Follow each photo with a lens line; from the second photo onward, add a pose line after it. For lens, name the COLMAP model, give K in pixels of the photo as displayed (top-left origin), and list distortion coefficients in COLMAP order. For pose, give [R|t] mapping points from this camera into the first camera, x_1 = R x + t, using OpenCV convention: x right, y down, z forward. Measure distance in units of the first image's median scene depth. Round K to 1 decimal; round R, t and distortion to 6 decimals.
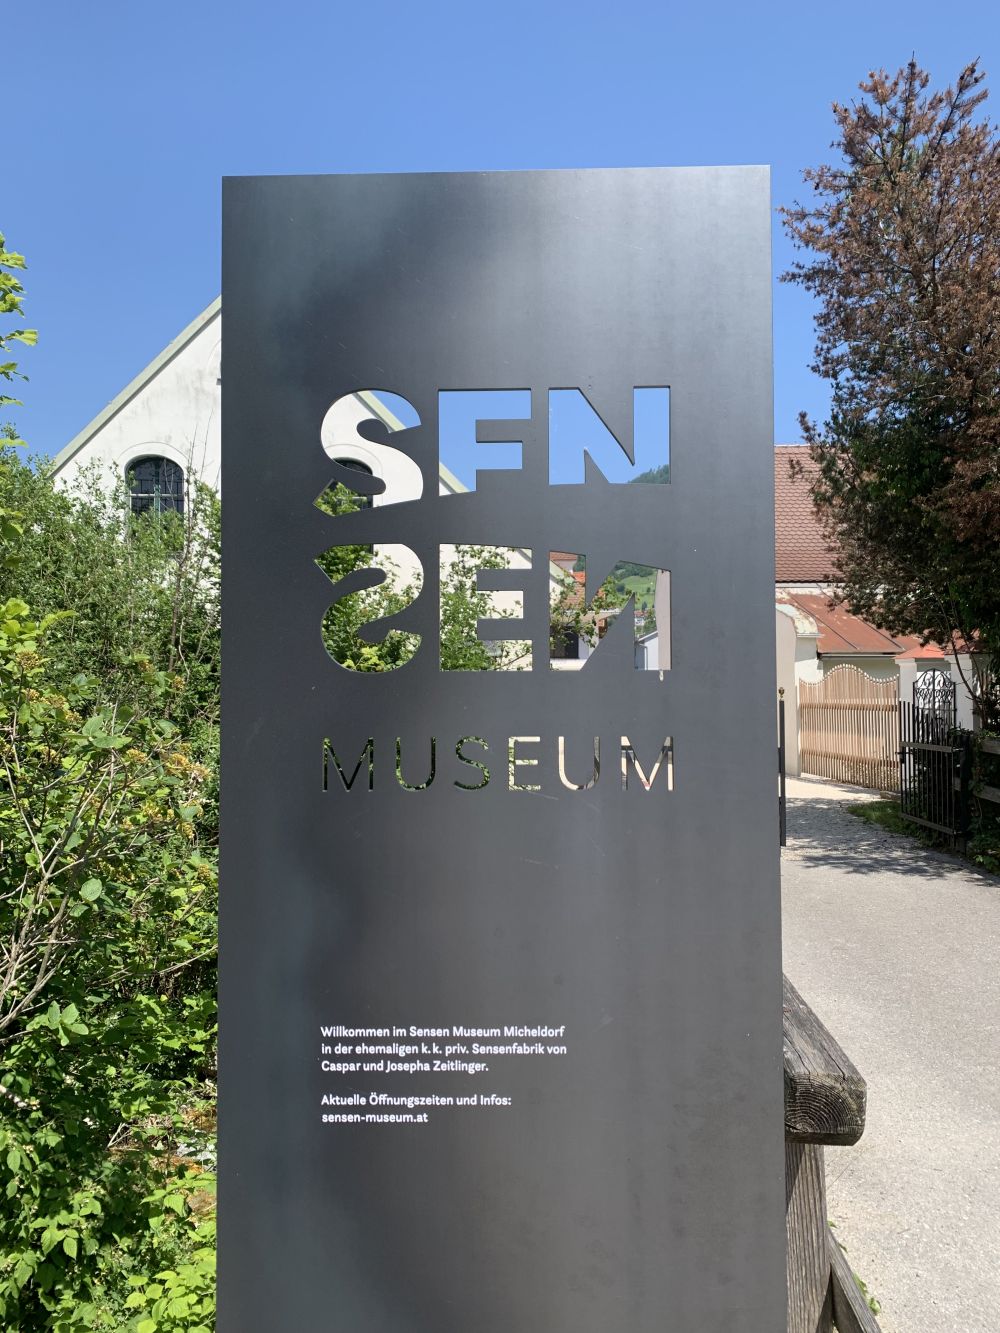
lens RADIAL K [[1028.7, 0, 503.5], [0, 1028.7, 660.0], [0, 0, 1]] dist [0.058758, -0.077882]
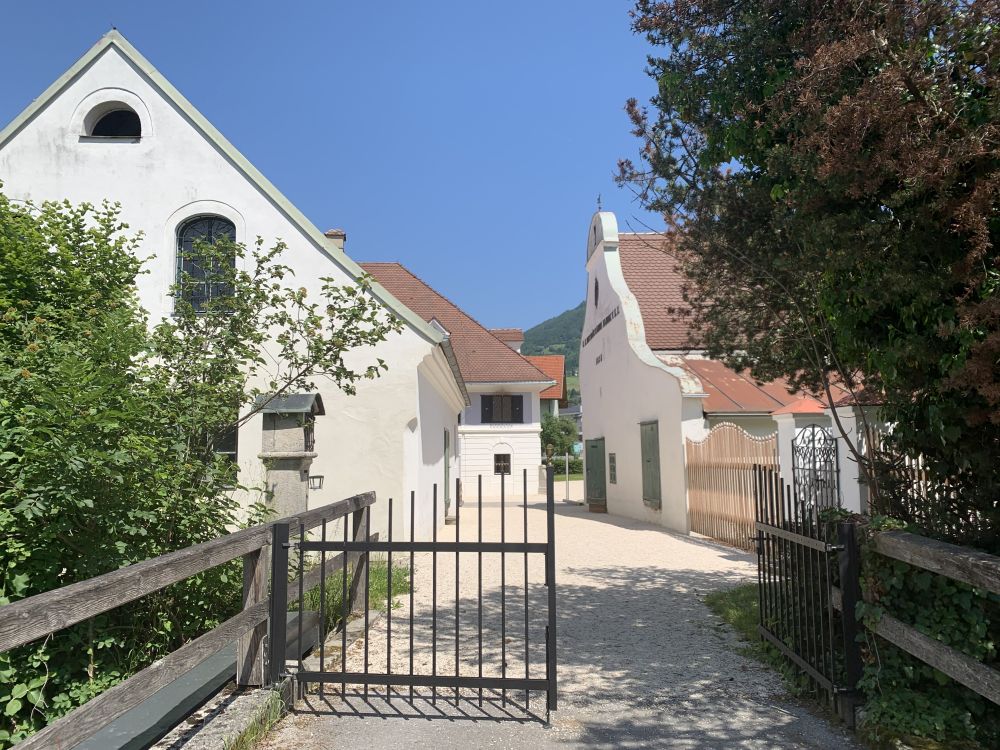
lens RADIAL K [[771.7, 0, 499.4], [0, 771.7, 378.2], [0, 0, 1]] dist [0.058758, -0.077882]
pose [[0.999972, -0.006354, -0.003968, 0.159012], [0.006091, 0.997976, -0.063302, 0.010272], [0.004362, 0.063276, 0.997987, 0.351360]]
